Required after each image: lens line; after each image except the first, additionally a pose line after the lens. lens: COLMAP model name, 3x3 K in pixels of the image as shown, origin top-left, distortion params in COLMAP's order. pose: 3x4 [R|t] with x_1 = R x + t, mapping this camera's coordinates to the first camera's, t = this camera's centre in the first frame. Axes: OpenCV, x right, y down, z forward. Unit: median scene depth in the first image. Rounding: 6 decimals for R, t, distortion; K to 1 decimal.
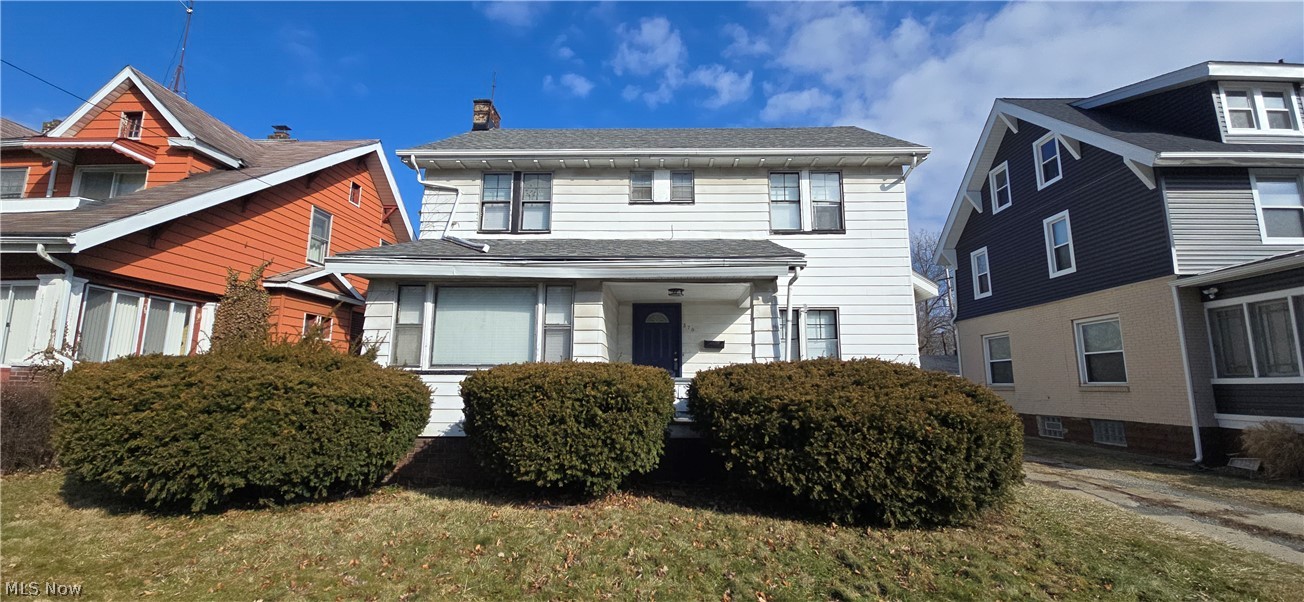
lens RADIAL K [[527.7, 0, 658.1], [0, 527.7, 302.6], [0, 0, 1]] dist [-0.002559, -0.000639]
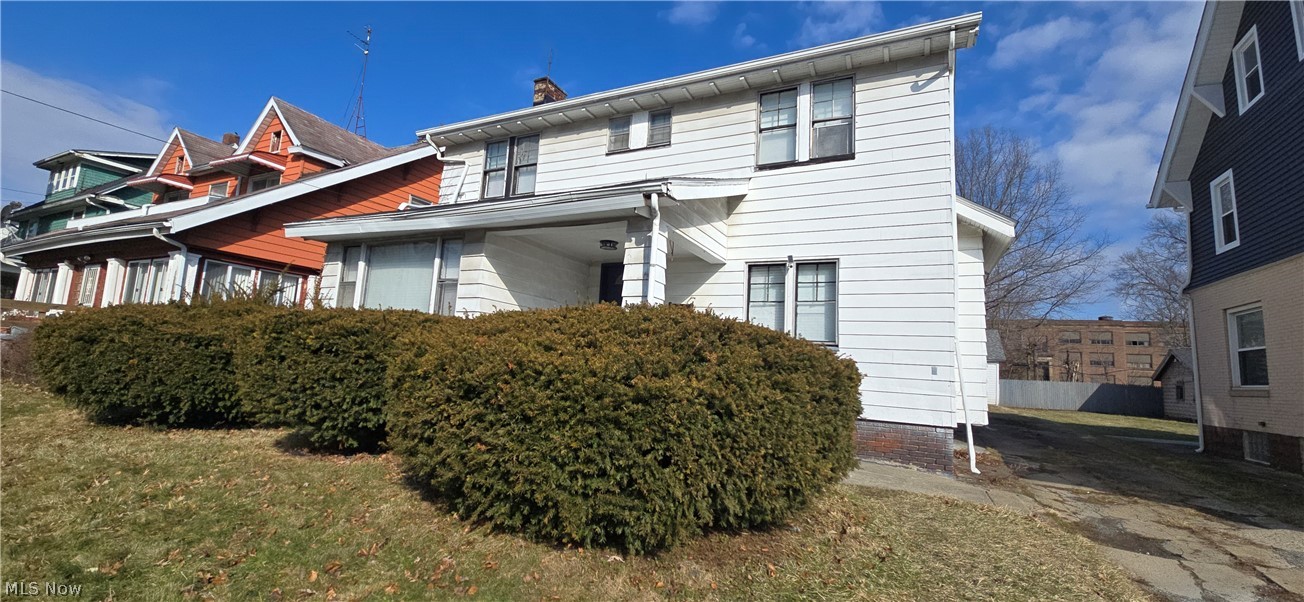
lens RADIAL K [[527.7, 0, 649.3], [0, 527.7, 296.7], [0, 0, 1]] dist [-0.002559, -0.000639]
pose [[0.905907, -0.009313, -0.423374, 0.395913], [0.013167, 0.999894, 0.006180, 0.052297], [0.423271, -0.011173, 0.905934, 0.205339]]
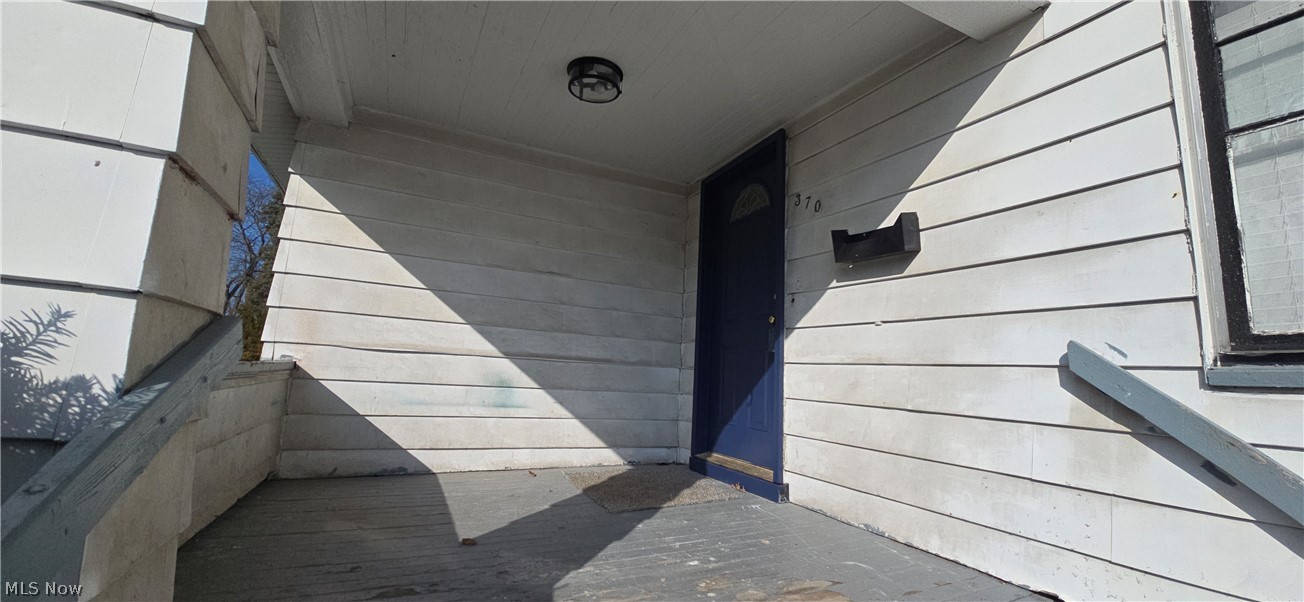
lens RADIAL K [[527.7, 0, 654.4], [0, 527.7, 303.2], [0, 0, 1]] dist [-0.002559, -0.000639]
pose [[0.467081, -0.107695, -0.877631, 0.250870], [0.095746, 0.992879, -0.070881, 0.108228], [0.879015, -0.050922, 0.474067, 0.755223]]
